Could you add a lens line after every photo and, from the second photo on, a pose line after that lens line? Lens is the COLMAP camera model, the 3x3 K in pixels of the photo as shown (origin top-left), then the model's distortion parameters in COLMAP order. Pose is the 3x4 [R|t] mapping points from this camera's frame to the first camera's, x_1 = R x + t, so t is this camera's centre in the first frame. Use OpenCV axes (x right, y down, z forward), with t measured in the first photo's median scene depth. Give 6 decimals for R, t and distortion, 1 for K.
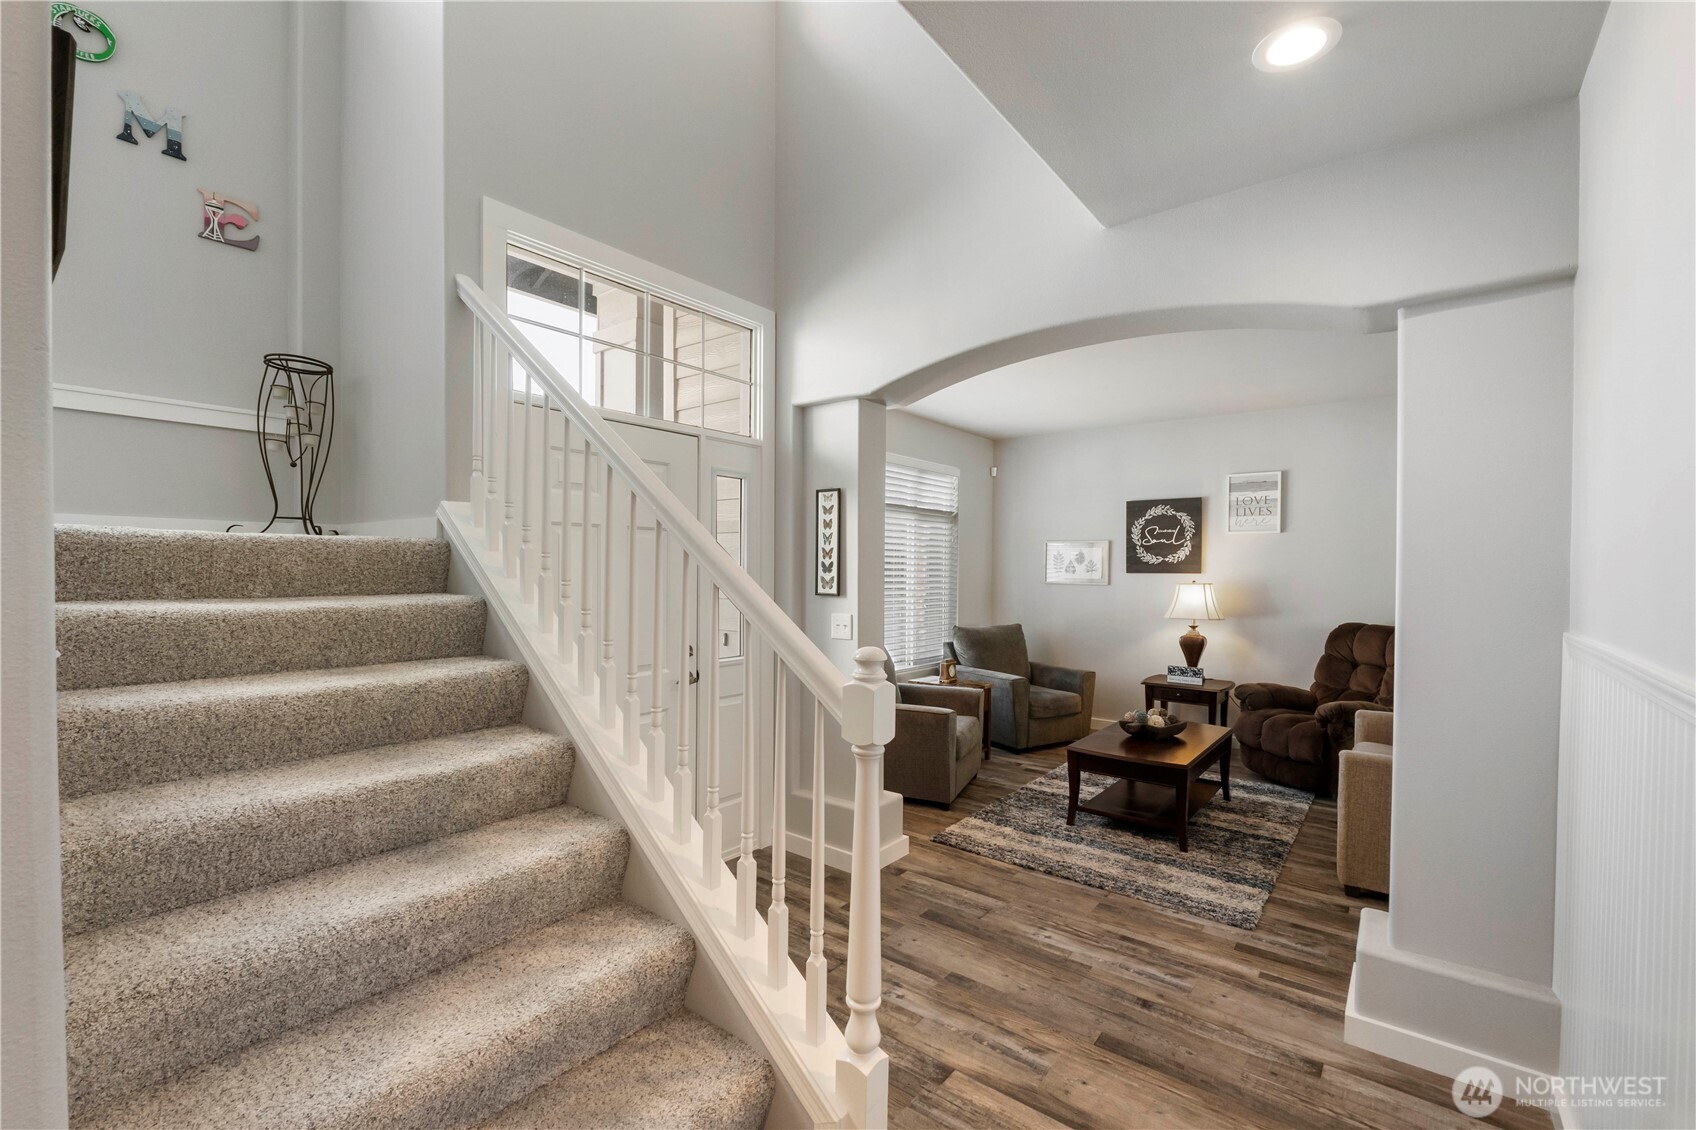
lens RADIAL K [[724.7, 0, 844.9], [0, 724.7, 578.2], [0, 0, 1]] dist [-0.008089, 0.000007]
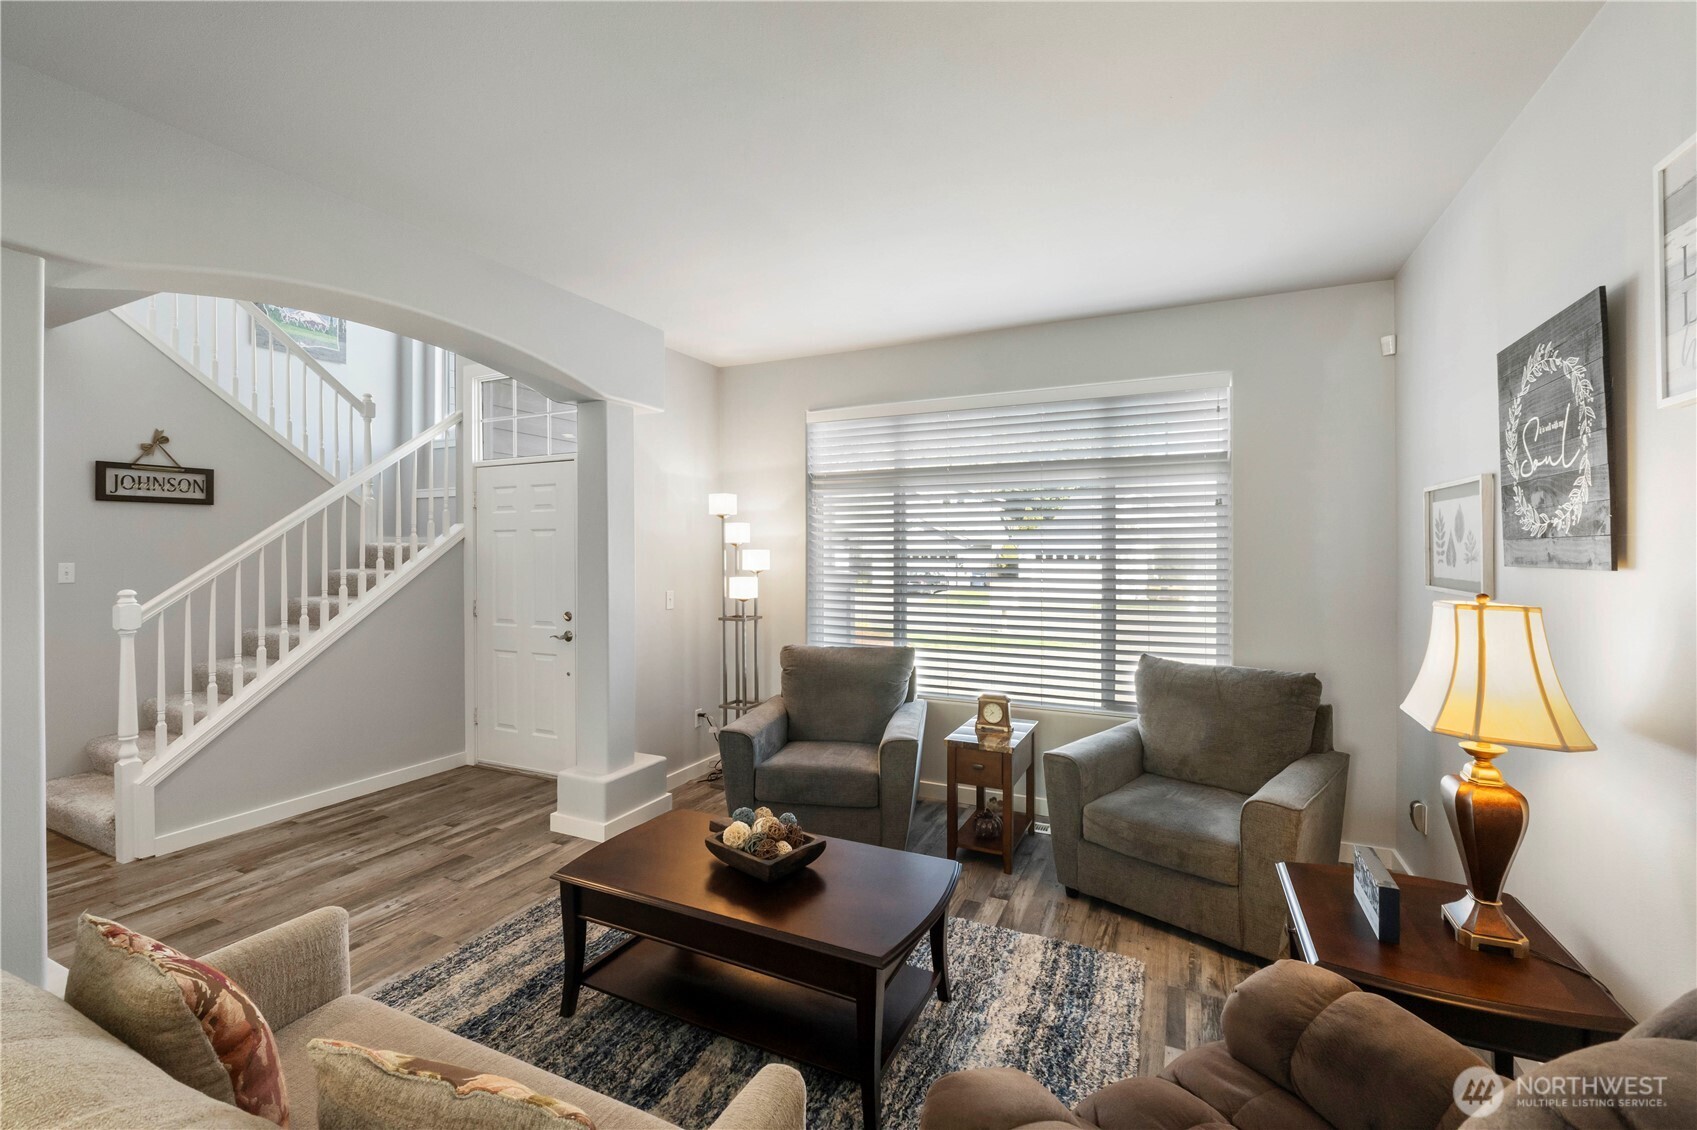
lens RADIAL K [[725.1, 0, 841.4], [0, 725.1, 551.8], [0, 0, 1]] dist [-0.008089, 0.000007]
pose [[0.220548, -0.007782, -0.975345, 0.848493], [-0.012552, 0.999863, -0.010816, -0.008532], [0.975295, 0.014628, 0.220420, 0.821638]]
